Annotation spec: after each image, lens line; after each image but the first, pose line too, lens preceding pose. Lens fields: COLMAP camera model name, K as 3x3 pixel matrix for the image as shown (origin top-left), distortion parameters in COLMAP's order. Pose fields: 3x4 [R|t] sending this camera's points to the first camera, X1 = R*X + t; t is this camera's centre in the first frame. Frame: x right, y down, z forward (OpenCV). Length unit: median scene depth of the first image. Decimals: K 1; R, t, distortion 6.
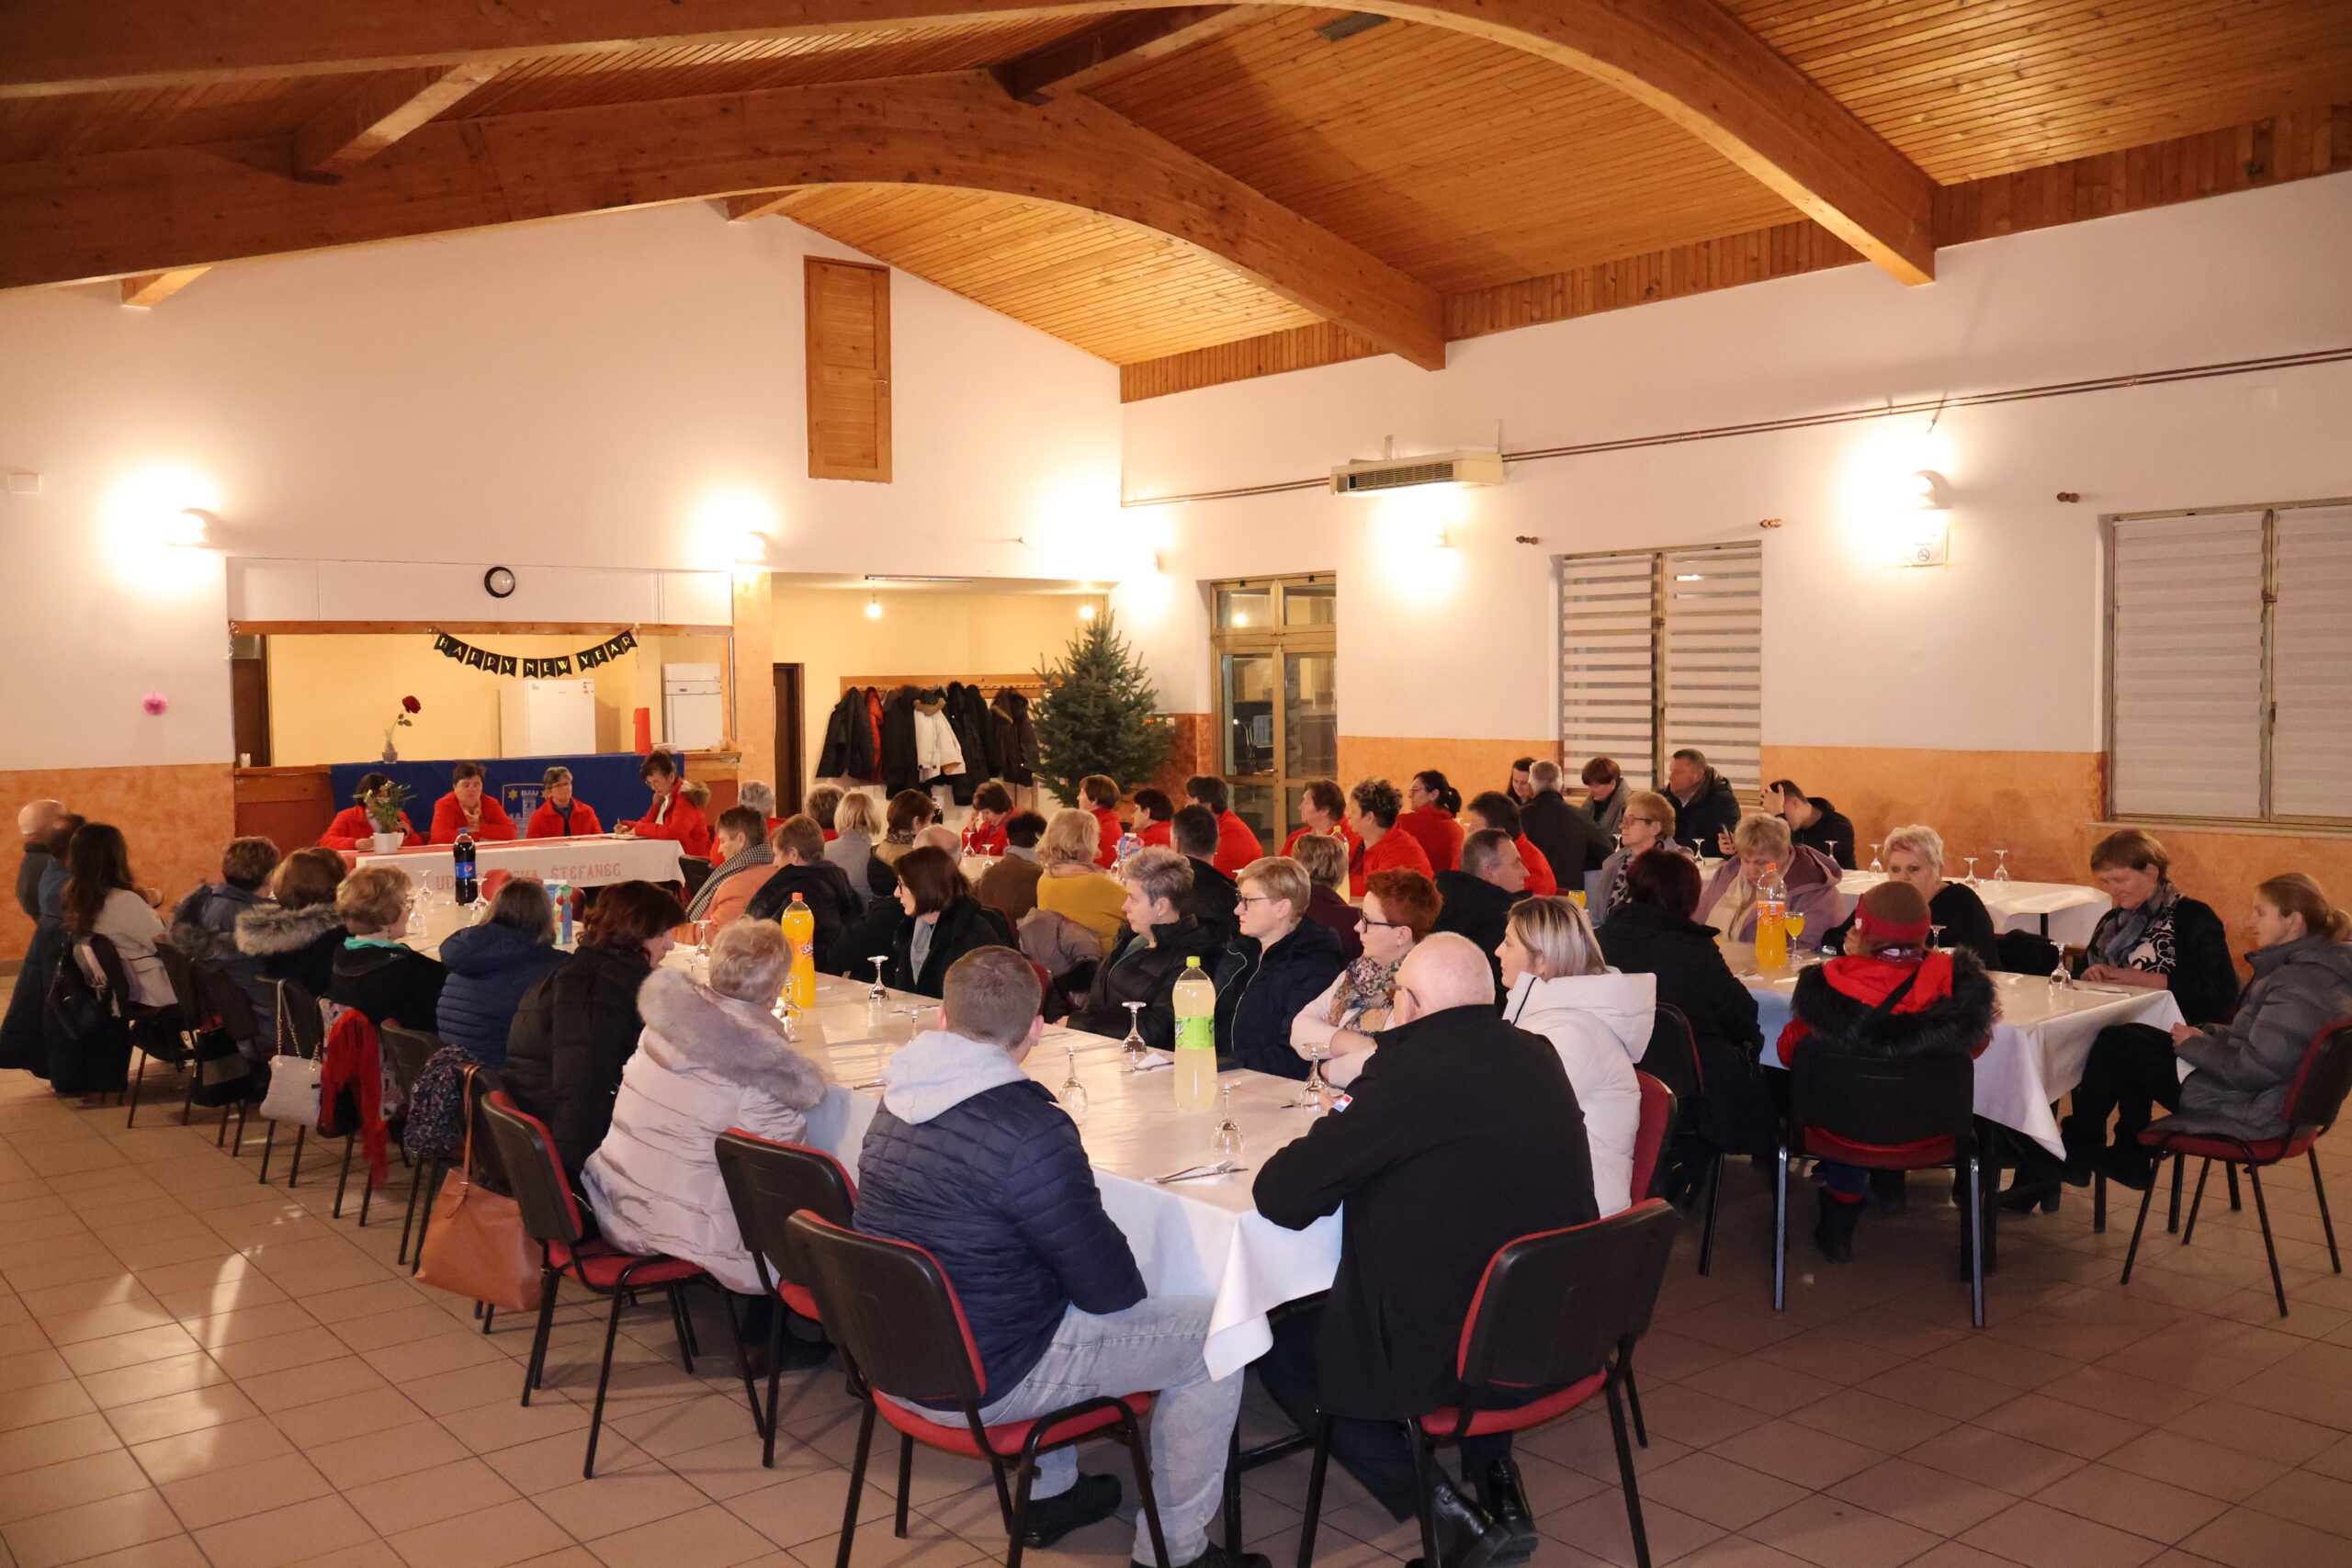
lens RADIAL K [[1938.1, 0, 1176.0], [0, 1938.1, 784.0], [0, 0, 1]] dist [0.006954, 0.000991]
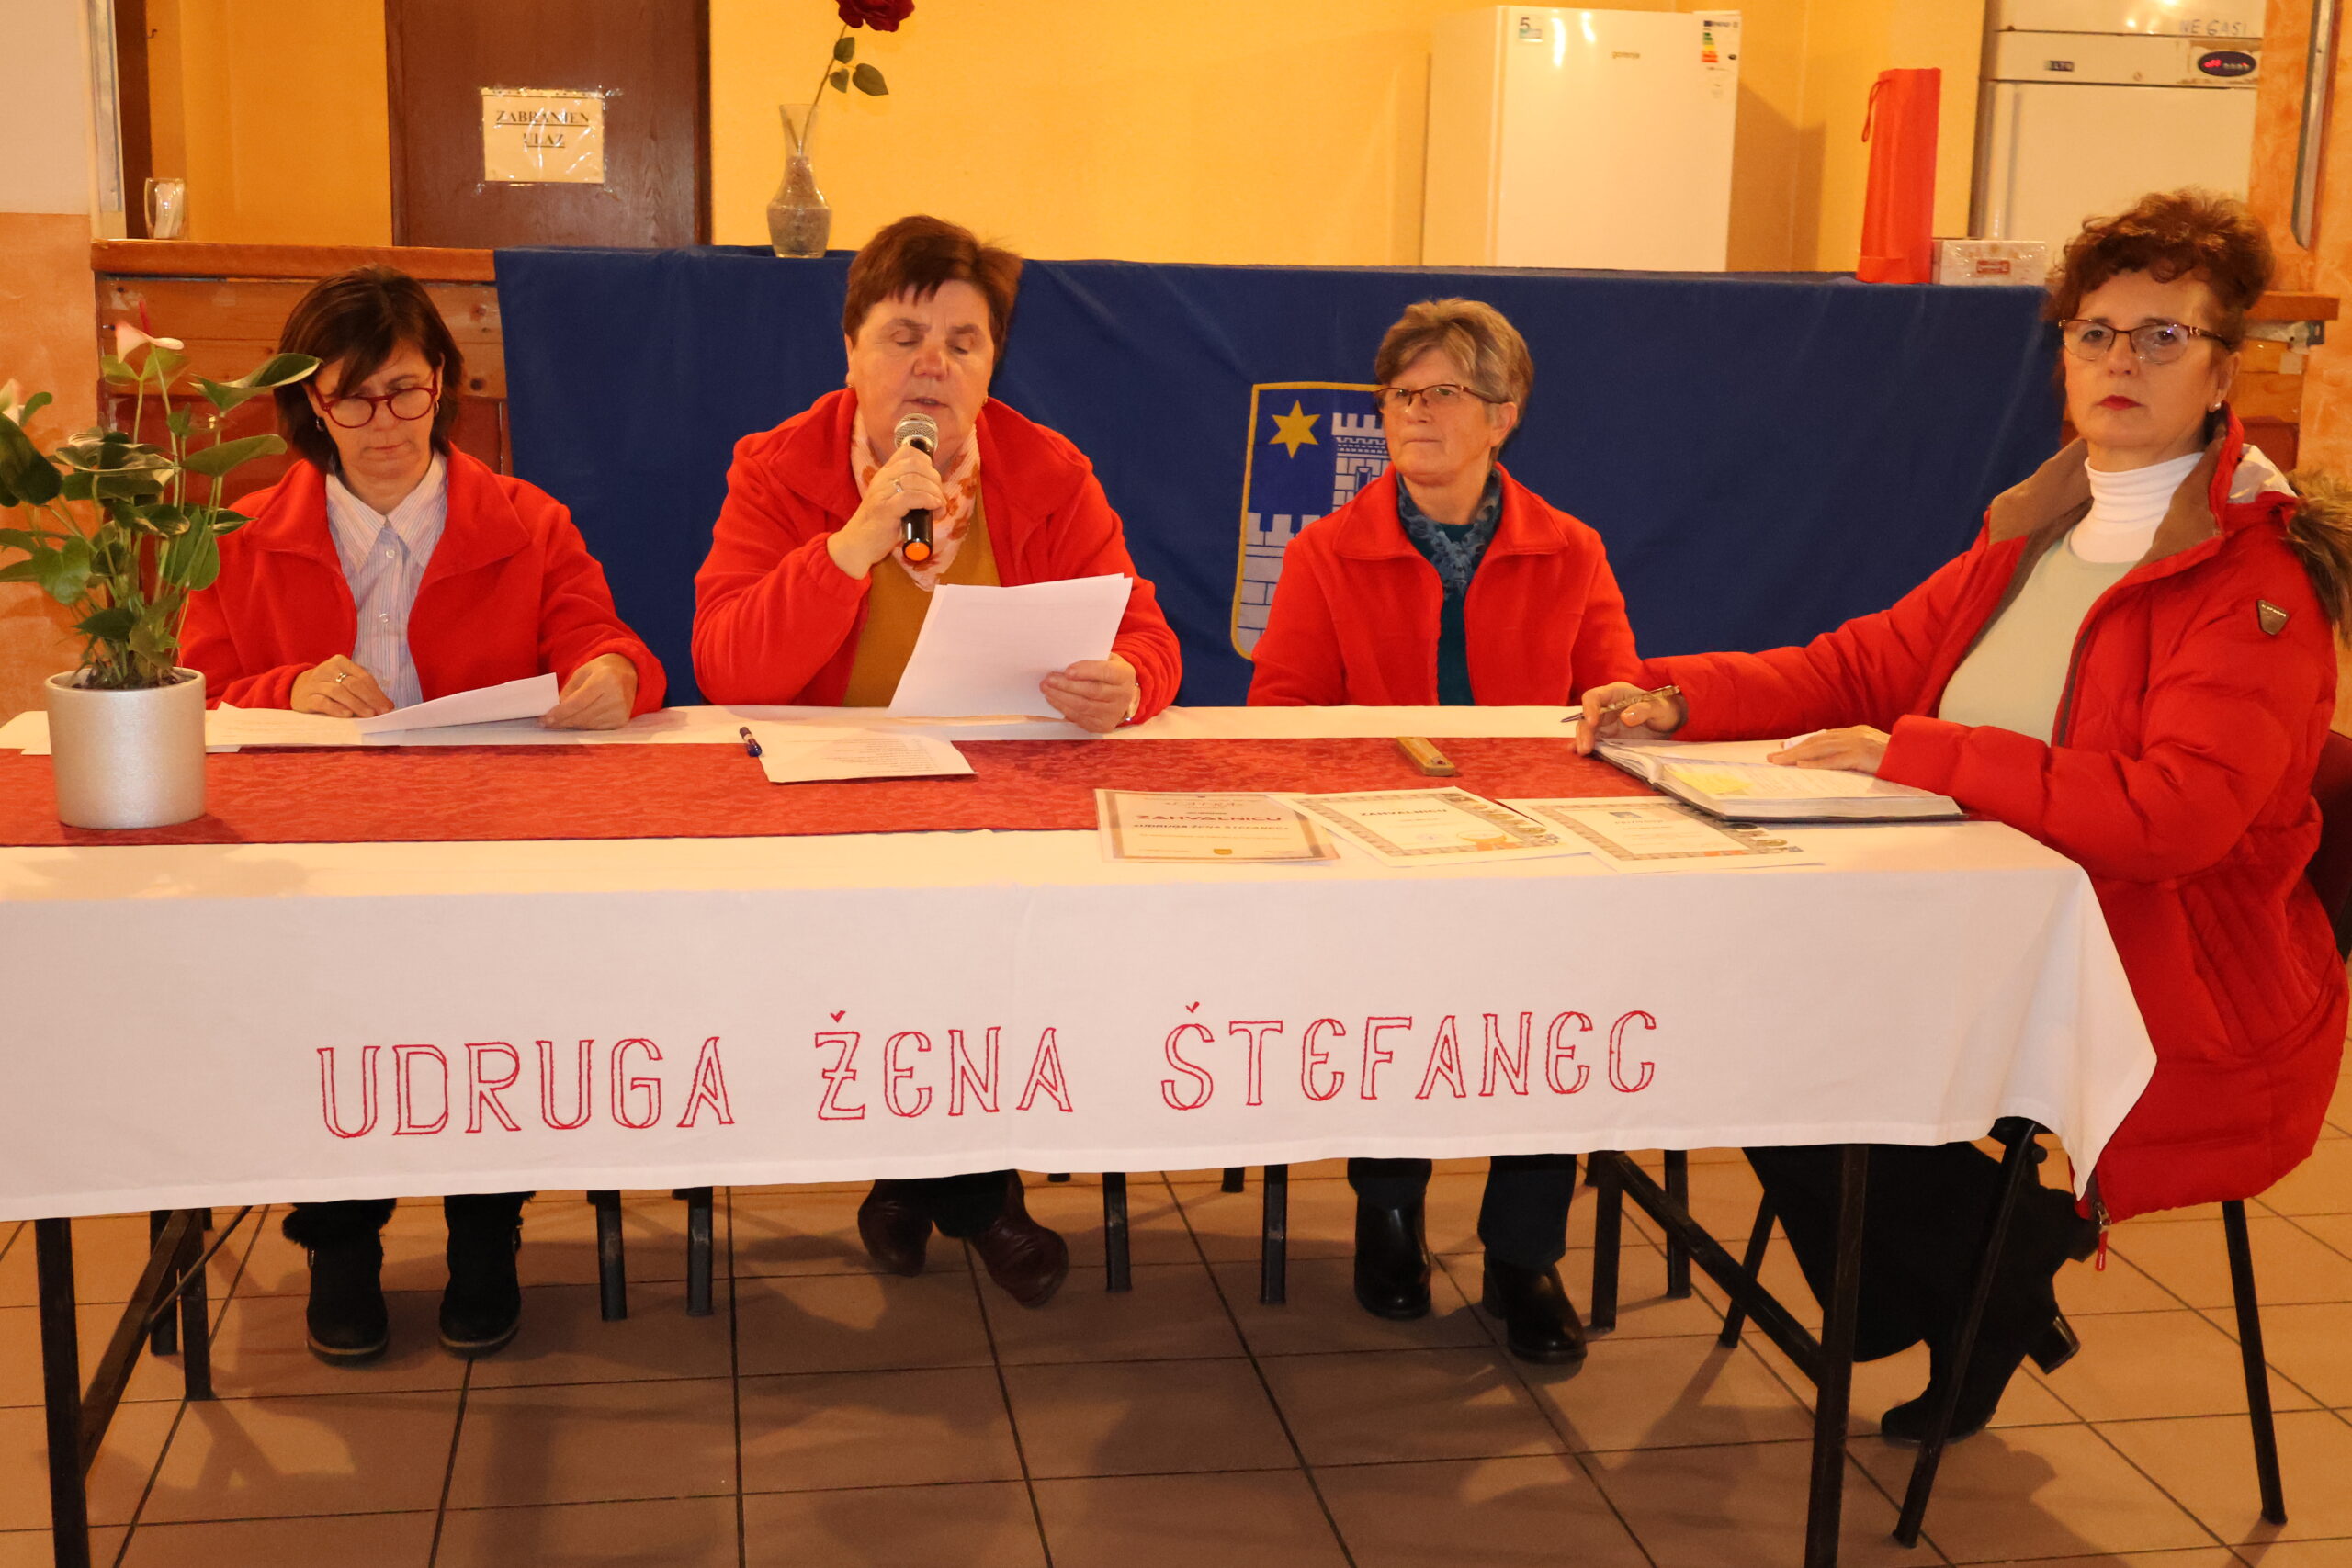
lens RADIAL K [[2796.4, 0, 1176.0], [0, 2796.4, 784.0], [0, 0, 1]] dist [0.002900, -0.002957]
pose [[0.869178, 0.127742, -0.477715, -0.195600], [-0.059727, 0.986105, 0.155017, -0.003369], [0.490879, -0.106205, 0.864730, 0.712199]]
